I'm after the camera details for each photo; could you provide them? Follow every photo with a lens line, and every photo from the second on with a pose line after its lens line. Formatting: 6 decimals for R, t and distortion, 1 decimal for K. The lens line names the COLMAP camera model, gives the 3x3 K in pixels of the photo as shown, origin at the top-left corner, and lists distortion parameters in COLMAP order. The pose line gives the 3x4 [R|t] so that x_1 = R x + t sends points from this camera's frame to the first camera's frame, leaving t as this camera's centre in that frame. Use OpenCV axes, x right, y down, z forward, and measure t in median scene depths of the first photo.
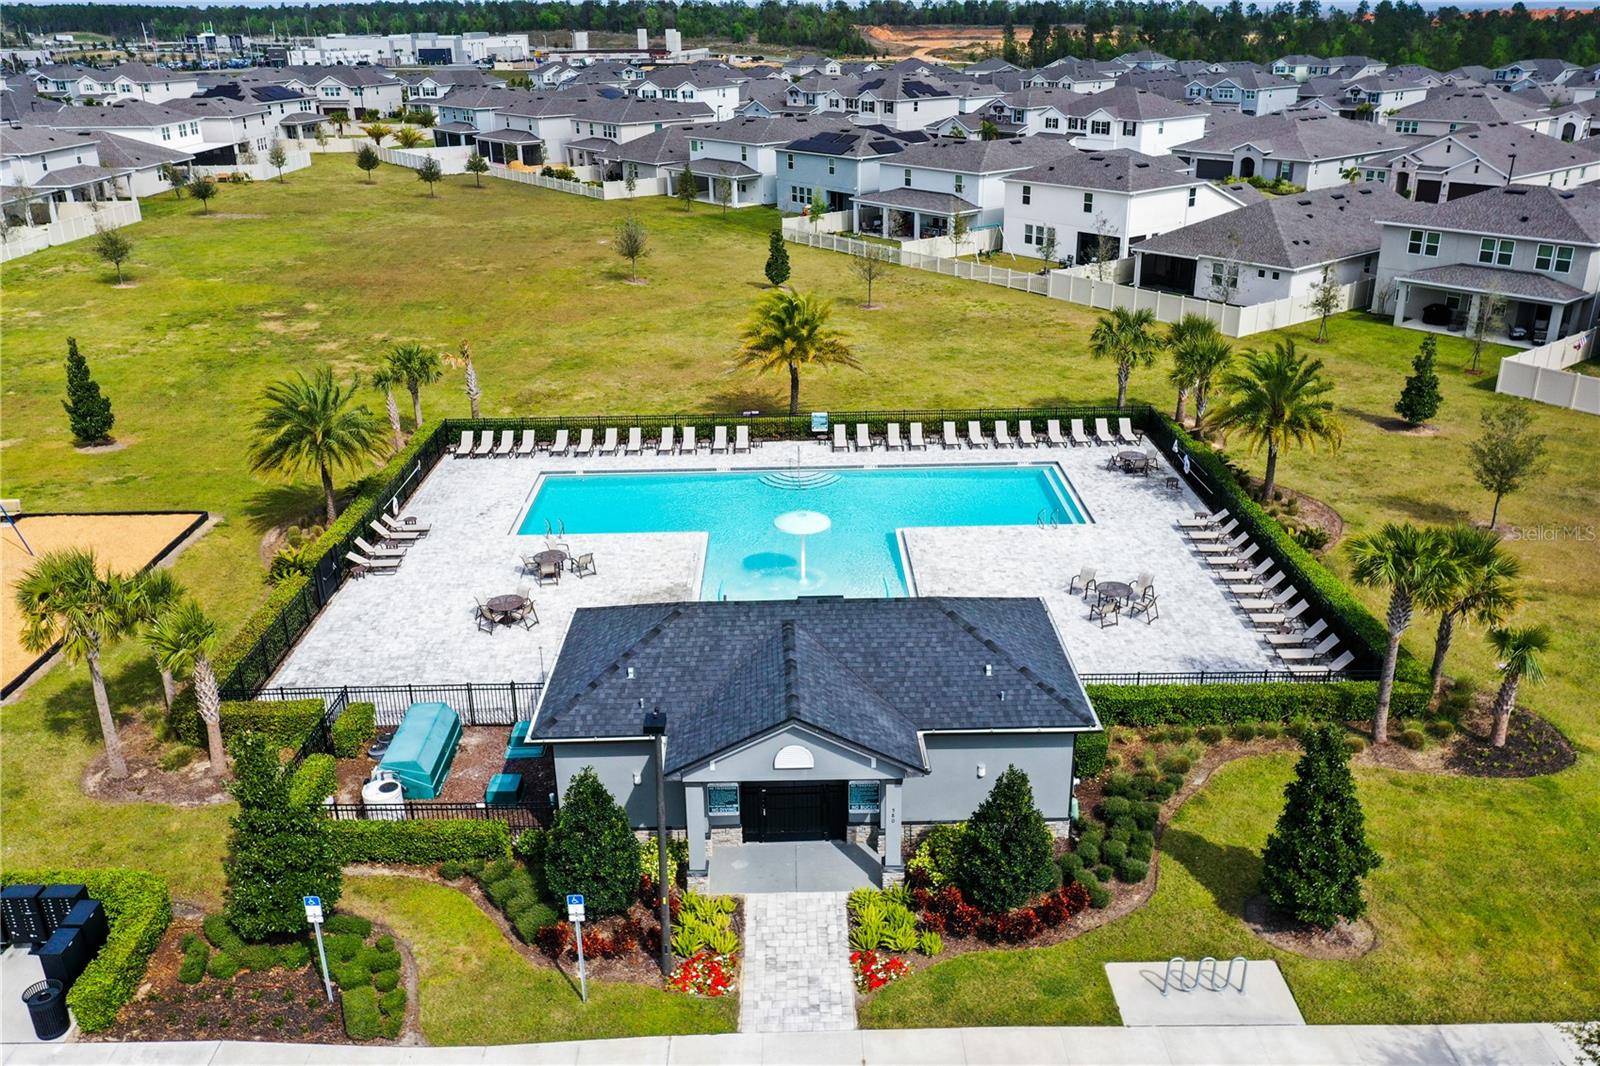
lens RADIAL K [[1272.7, 0, 804.3], [0, 1272.7, 527.6], [0, 0, 1]] dist [0.007520, 0.005140]
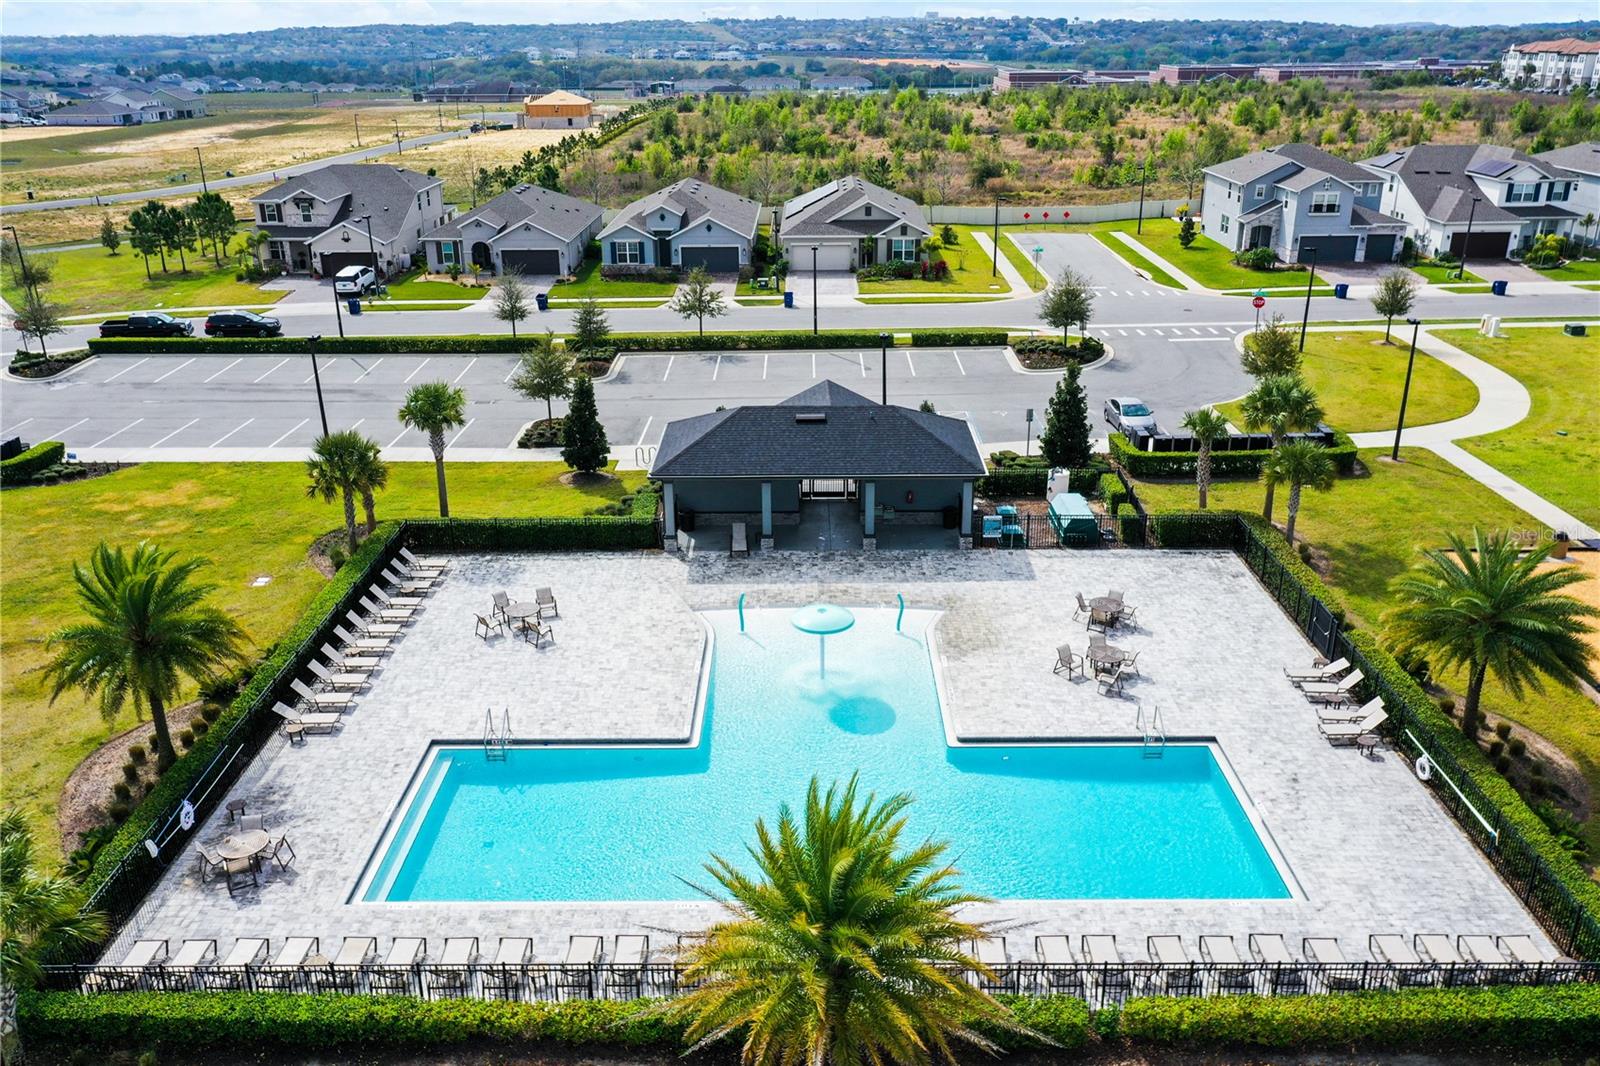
lens RADIAL K [[1272.7, 0, 804.3], [0, 1272.7, 527.6], [0, 0, 1]] dist [0.007520, 0.005140]
pose [[-0.999700, 0.012552, 0.021045, -0.007071], [0.023583, 0.726149, 0.687133, -0.515878], [-0.006657, 0.687423, -0.726227, 1.248413]]
